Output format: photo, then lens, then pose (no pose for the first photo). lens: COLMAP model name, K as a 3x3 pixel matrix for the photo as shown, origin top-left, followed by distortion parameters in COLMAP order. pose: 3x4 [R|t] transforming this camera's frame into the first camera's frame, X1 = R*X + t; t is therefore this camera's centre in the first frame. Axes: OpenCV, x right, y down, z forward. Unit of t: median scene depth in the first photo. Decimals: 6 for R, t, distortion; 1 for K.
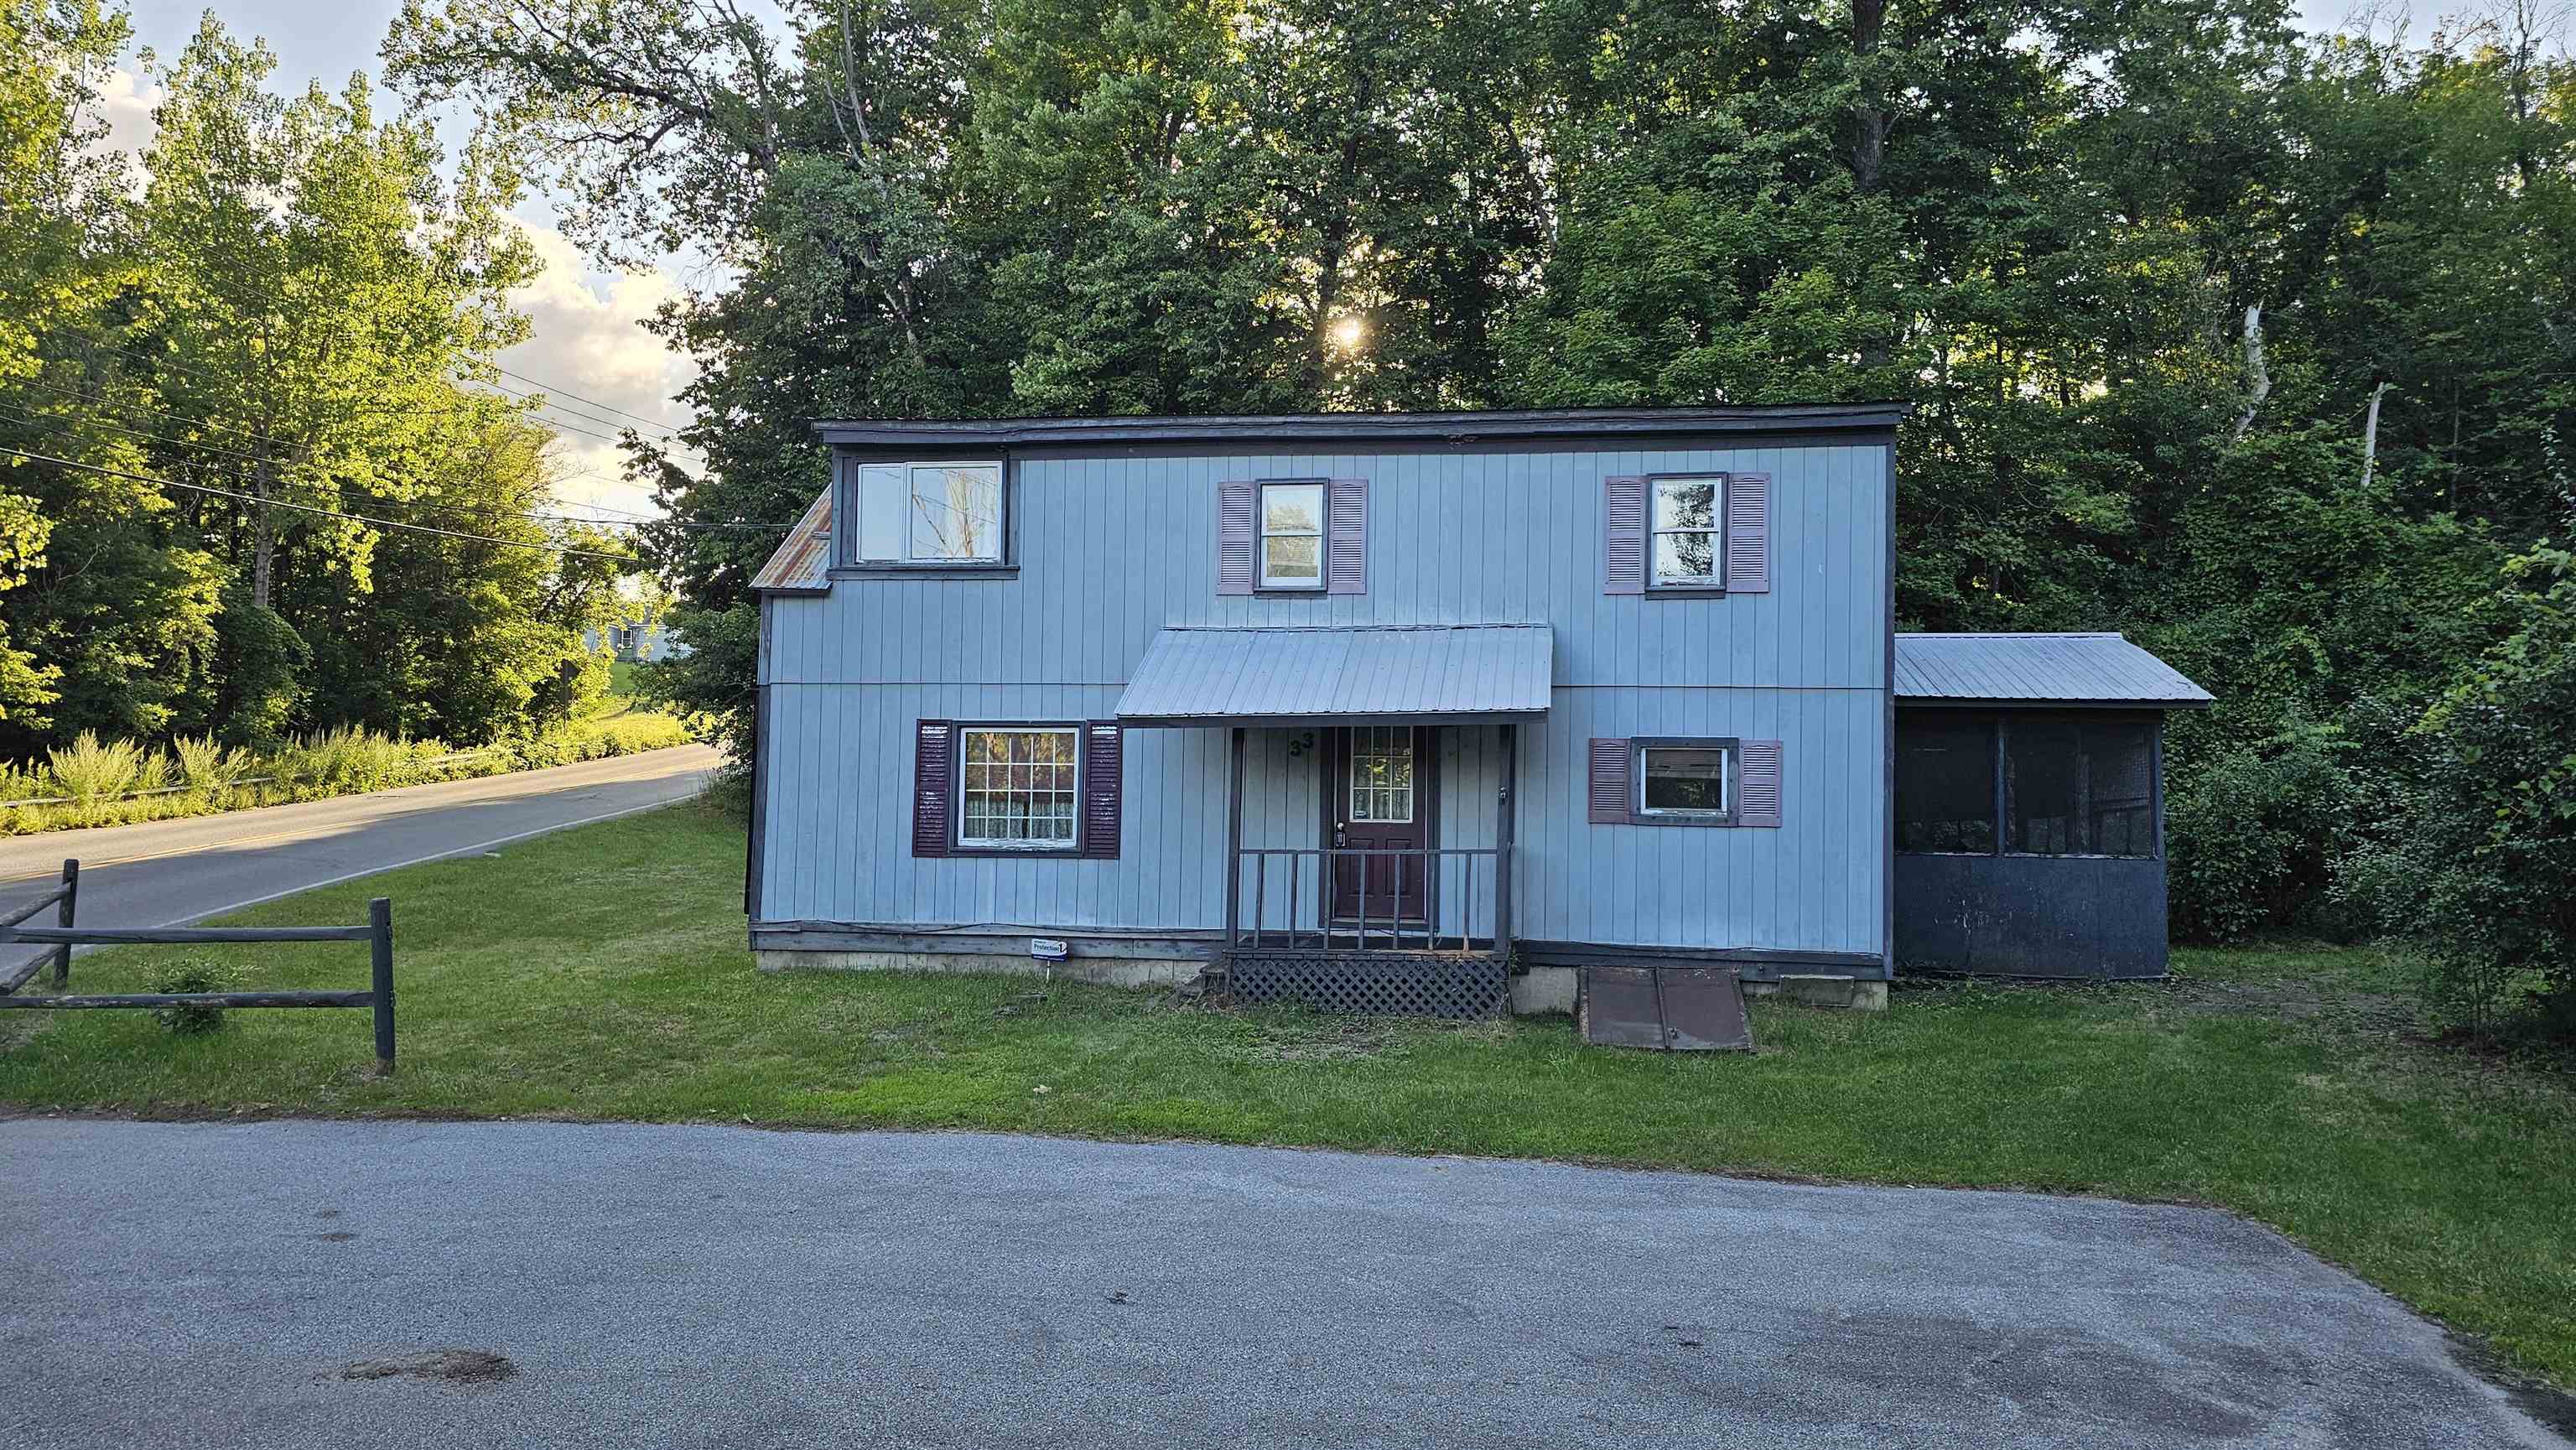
lens RADIAL K [[1721.1, 0, 1290.7], [0, 1721.1, 735.3], [0, 0, 1]] dist [0.066083, -0.054999]
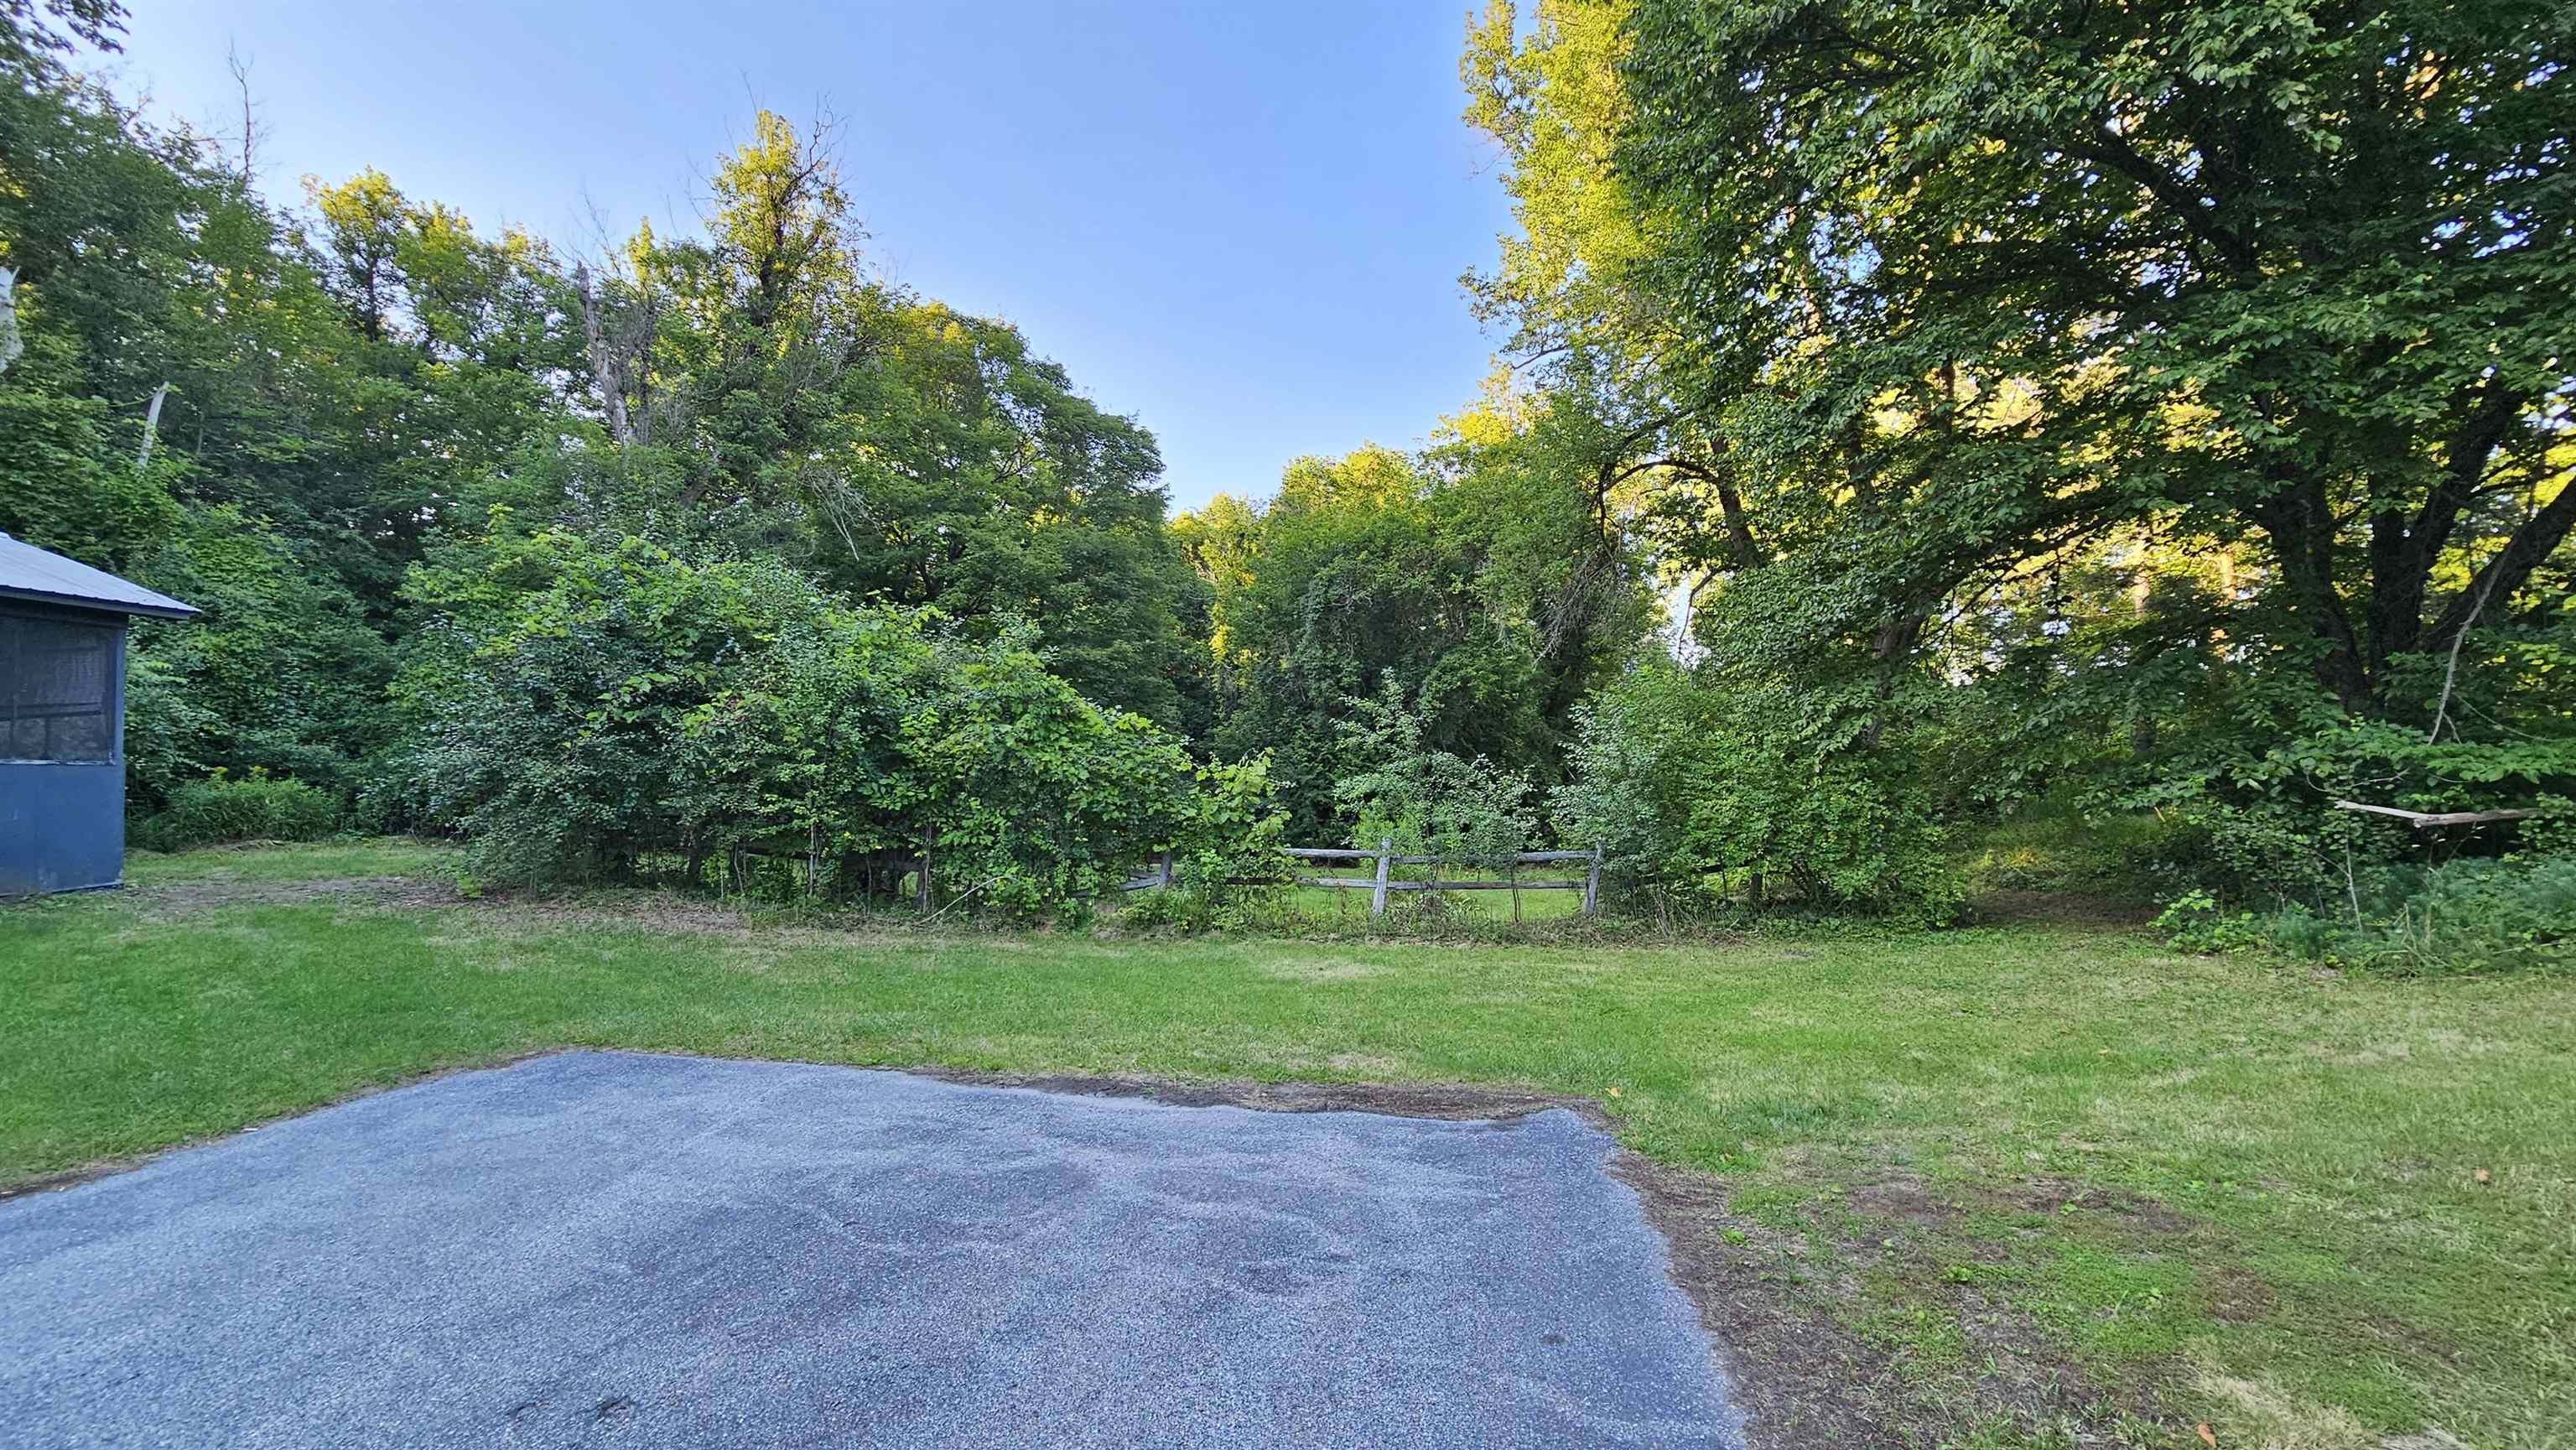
lens RADIAL K [[1051.3, 0, 1290.1], [0, 1051.3, 738.9], [0, 0, 1]] dist [0.004694, -0.000938]
pose [[0.065953, 0.032758, 0.997285, -0.055176], [-0.044272, 0.998573, -0.029872, 0.046369], [-0.996840, -0.042182, 0.067309, 0.310319]]
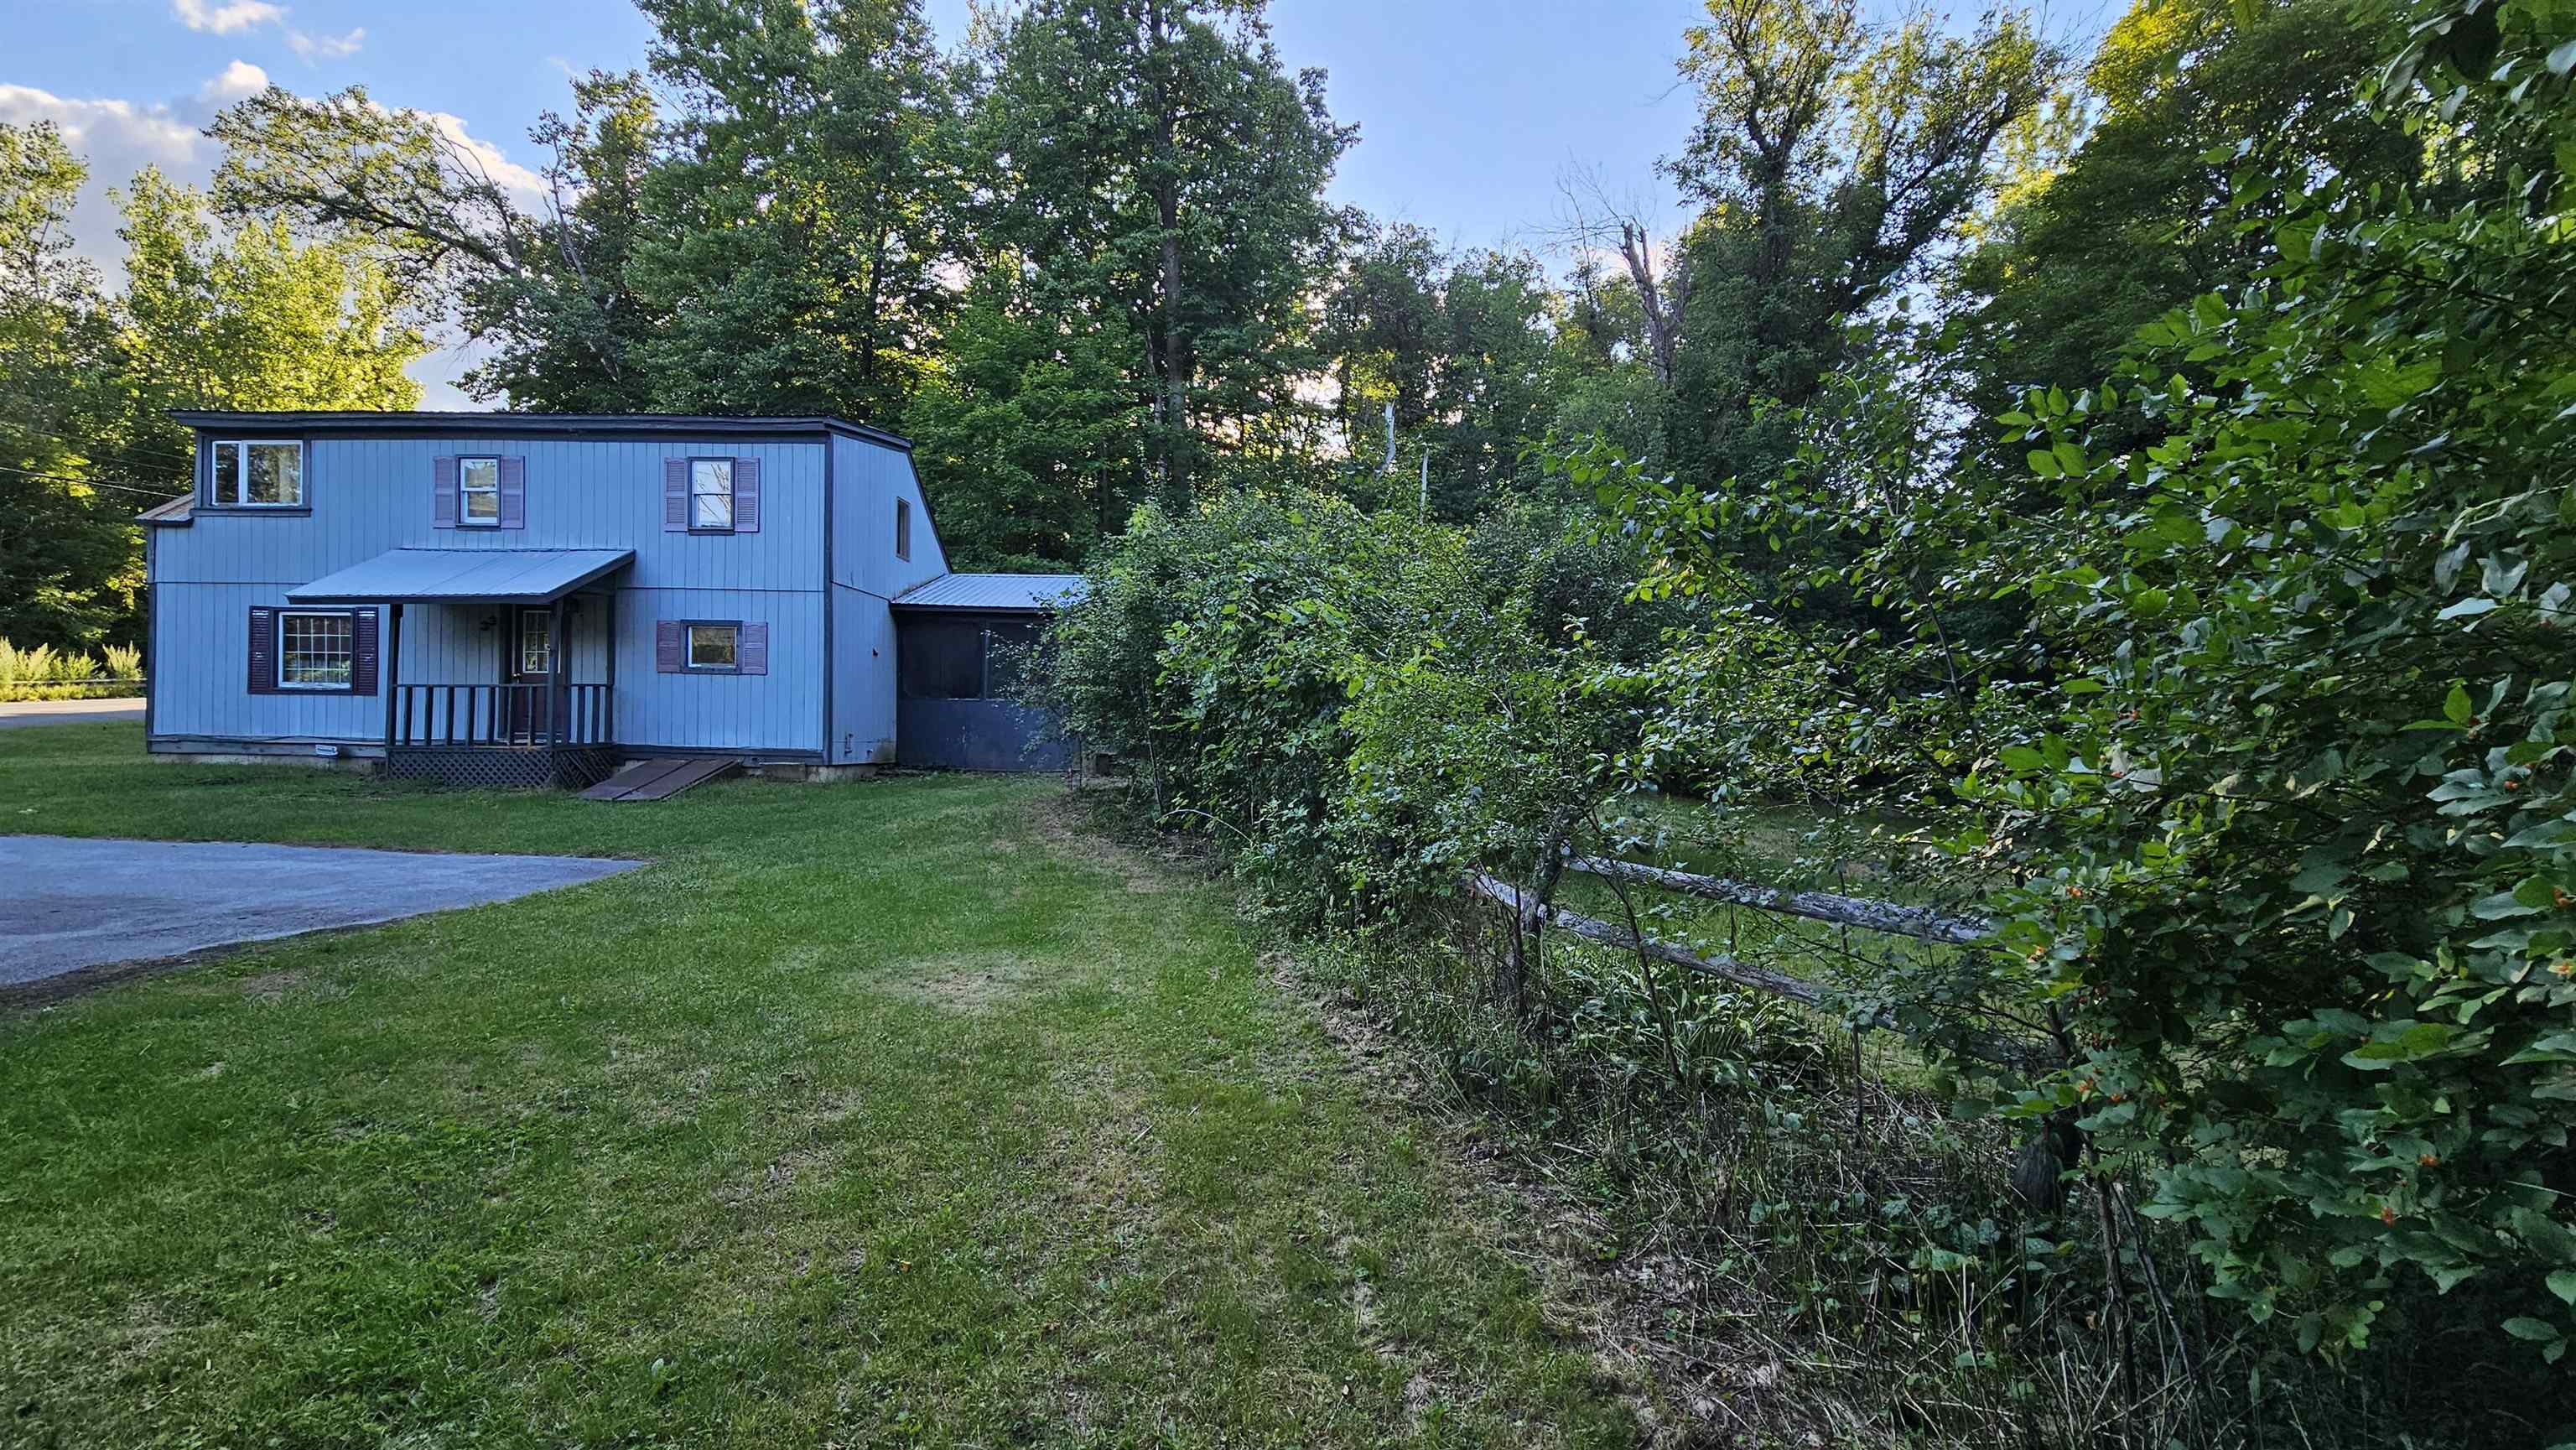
lens RADIAL K [[1051.3, 0, 1271.9], [0, 1051.3, 747.5], [0, 0, 1]] dist [0.004694, -0.000938]
pose [[0.995113, 0.002501, 0.098714, 0.613633], [-0.008488, 0.998146, 0.060276, 0.053357], [-0.098380, -0.060820, 0.993289, -0.050245]]
